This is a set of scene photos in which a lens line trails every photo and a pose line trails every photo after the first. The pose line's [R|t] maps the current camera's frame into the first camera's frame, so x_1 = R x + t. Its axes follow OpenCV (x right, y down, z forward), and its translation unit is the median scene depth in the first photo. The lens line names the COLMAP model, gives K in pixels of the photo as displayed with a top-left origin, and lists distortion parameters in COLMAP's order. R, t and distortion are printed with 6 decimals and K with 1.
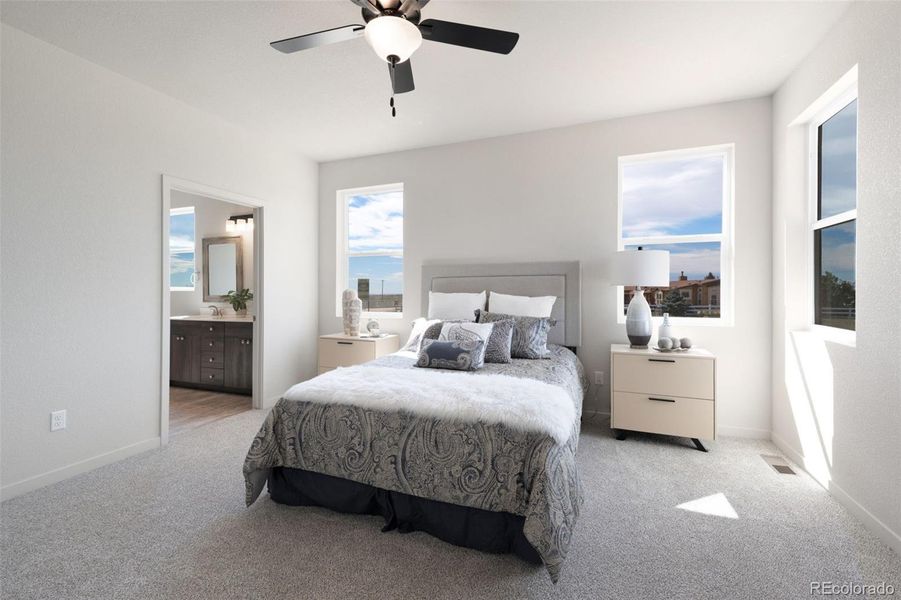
lens RADIAL K [[403.8, 0, 451.9], [0, 403.8, 295.7], [0, 0, 1]] dist [0.001383, -0.000021]
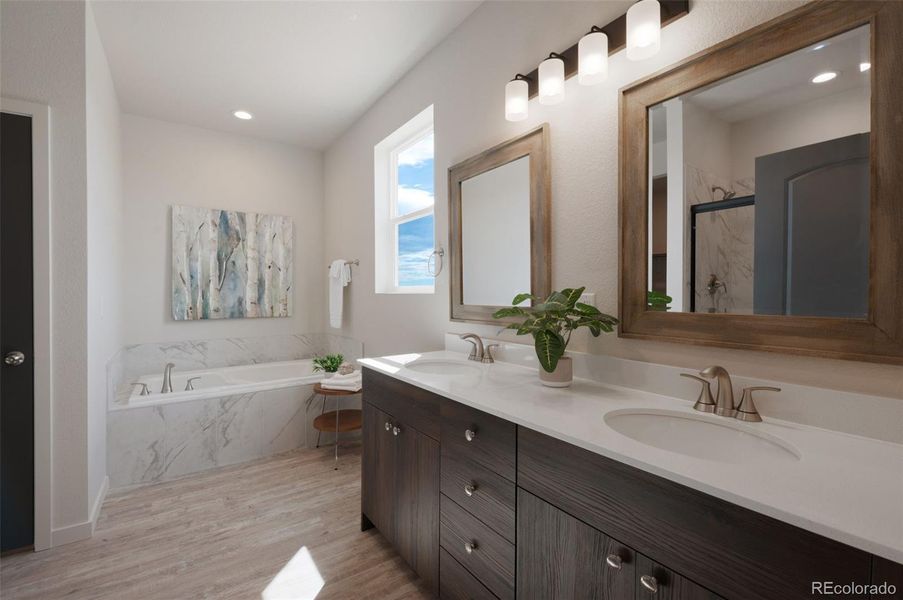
lens RADIAL K [[404.7, 0, 451.2], [0, 404.7, 297.6], [0, 0, 1]] dist [0.001383, -0.000021]
pose [[0.844214, 0.002448, -0.536001, -0.402058], [-0.000954, 0.999995, 0.003064, -0.010199], [0.536006, -0.002075, 0.844212, 0.666949]]
